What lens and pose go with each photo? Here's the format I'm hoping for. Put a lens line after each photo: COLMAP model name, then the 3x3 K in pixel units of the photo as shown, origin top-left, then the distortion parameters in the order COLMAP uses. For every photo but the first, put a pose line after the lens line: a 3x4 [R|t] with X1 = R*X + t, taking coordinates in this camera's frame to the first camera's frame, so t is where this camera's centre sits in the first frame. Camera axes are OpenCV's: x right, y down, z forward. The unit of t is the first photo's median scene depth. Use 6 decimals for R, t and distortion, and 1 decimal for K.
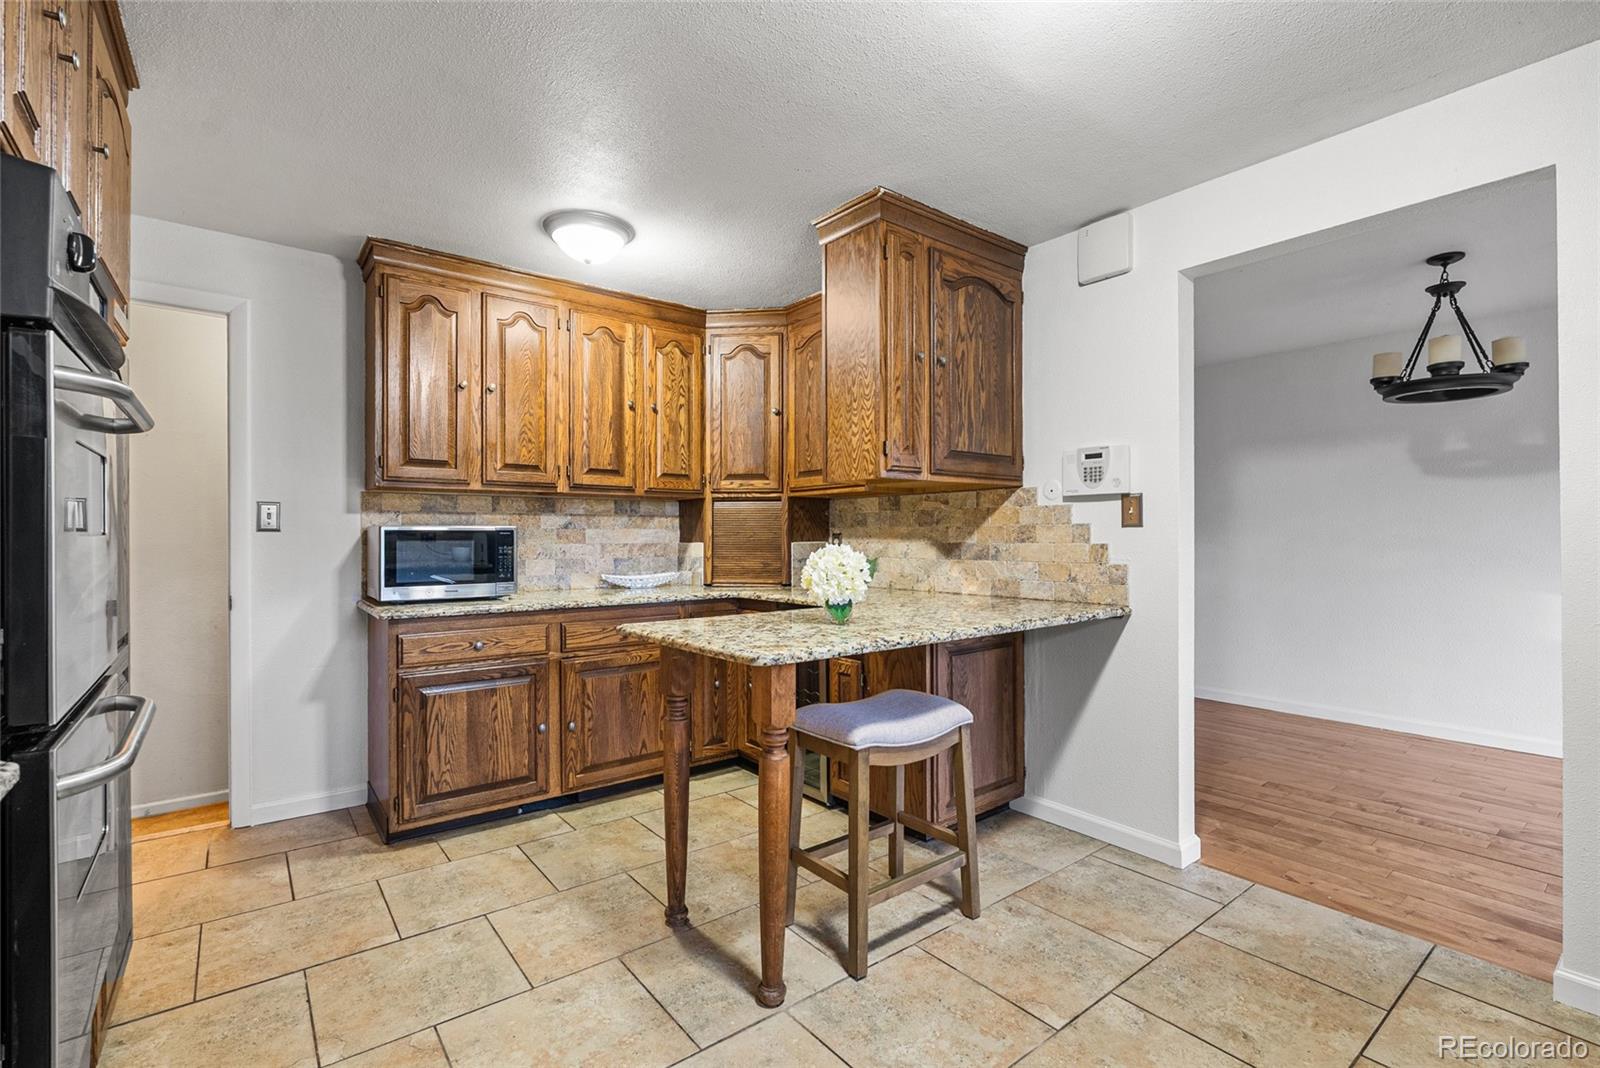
lens RADIAL K [[706.3, 0, 800.2], [0, 706.3, 536.9], [0, 0, 1]] dist [-0.007120, 0.001248]
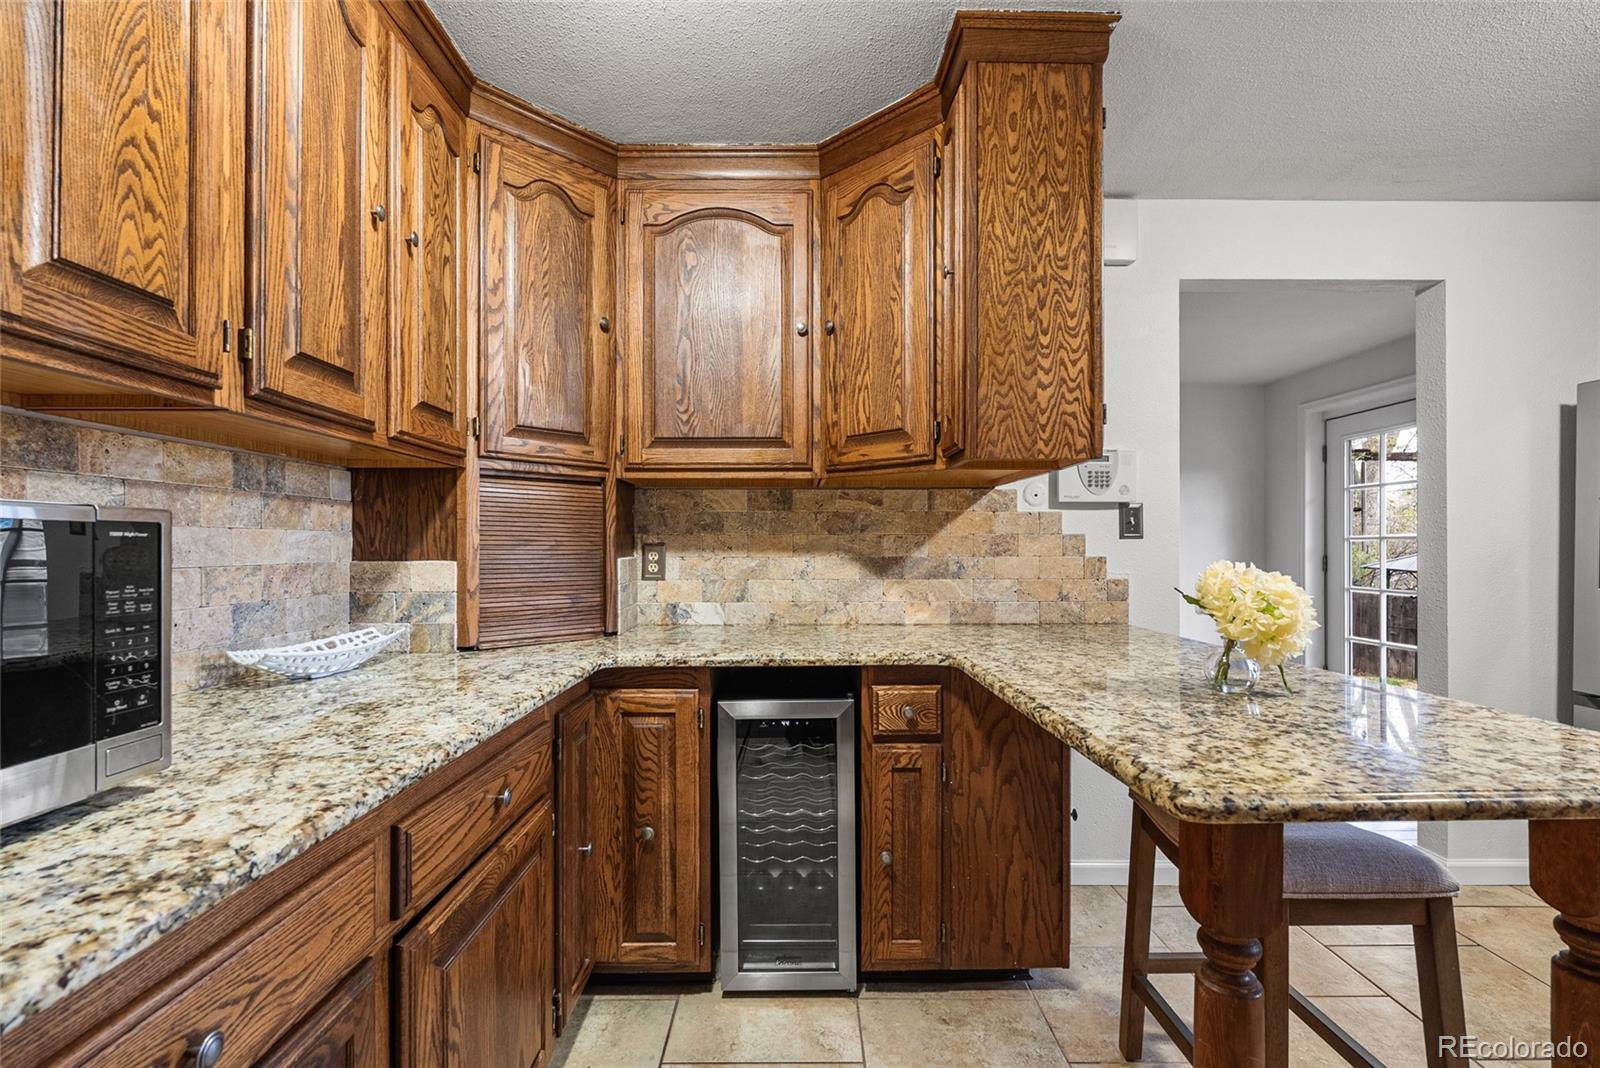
lens RADIAL K [[706.3, 0, 796.8], [0, 706.3, 549.3], [0, 0, 1]] dist [-0.007120, 0.001248]
pose [[0.621395, 0.000108, 0.783497, -0.420007], [-0.000979, 0.999999, 0.000638, -0.000240], [-0.783497, -0.001163, 0.621395, 0.595809]]
